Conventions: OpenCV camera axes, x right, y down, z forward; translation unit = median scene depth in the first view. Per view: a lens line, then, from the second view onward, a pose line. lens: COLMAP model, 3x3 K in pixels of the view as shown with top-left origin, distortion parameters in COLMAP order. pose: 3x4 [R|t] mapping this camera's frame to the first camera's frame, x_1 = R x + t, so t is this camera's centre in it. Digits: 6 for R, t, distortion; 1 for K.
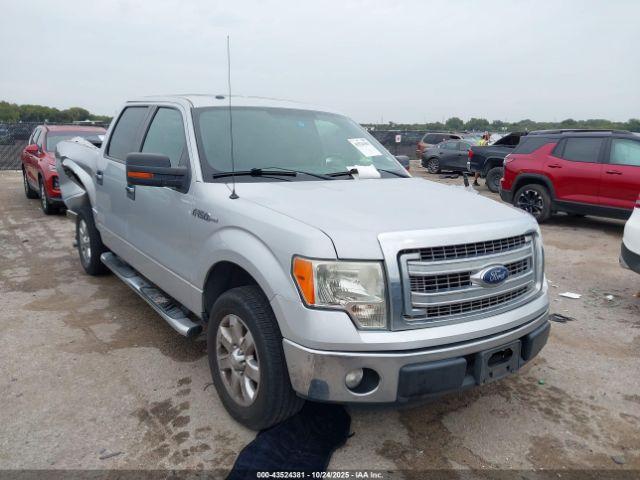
lens RADIAL K [[496.1, 0, 320.0], [0, 496.1, 240.0], [0, 0, 1]] dist [-0.156770, -0.000336]
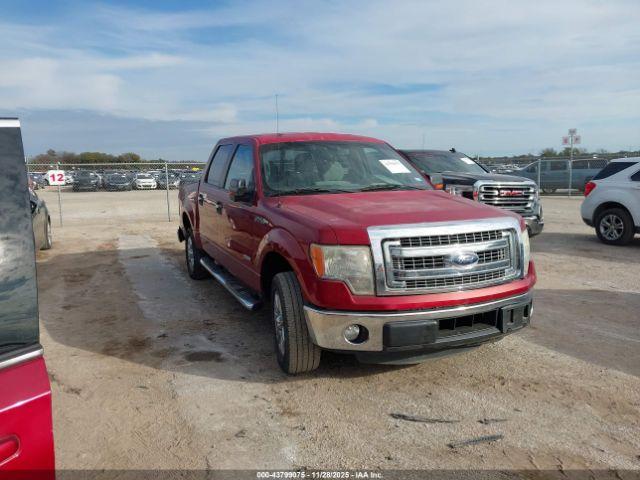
lens RADIAL K [[496.1, 0, 320.0], [0, 496.1, 240.0], [0, 0, 1]] dist [-0.156770, -0.000336]
pose [[0.974048, -0.006291, -0.226252, 0.290376], [-0.004406, 0.998897, -0.046746, 0.086804], [0.226297, 0.046529, 0.972946, -0.377246]]
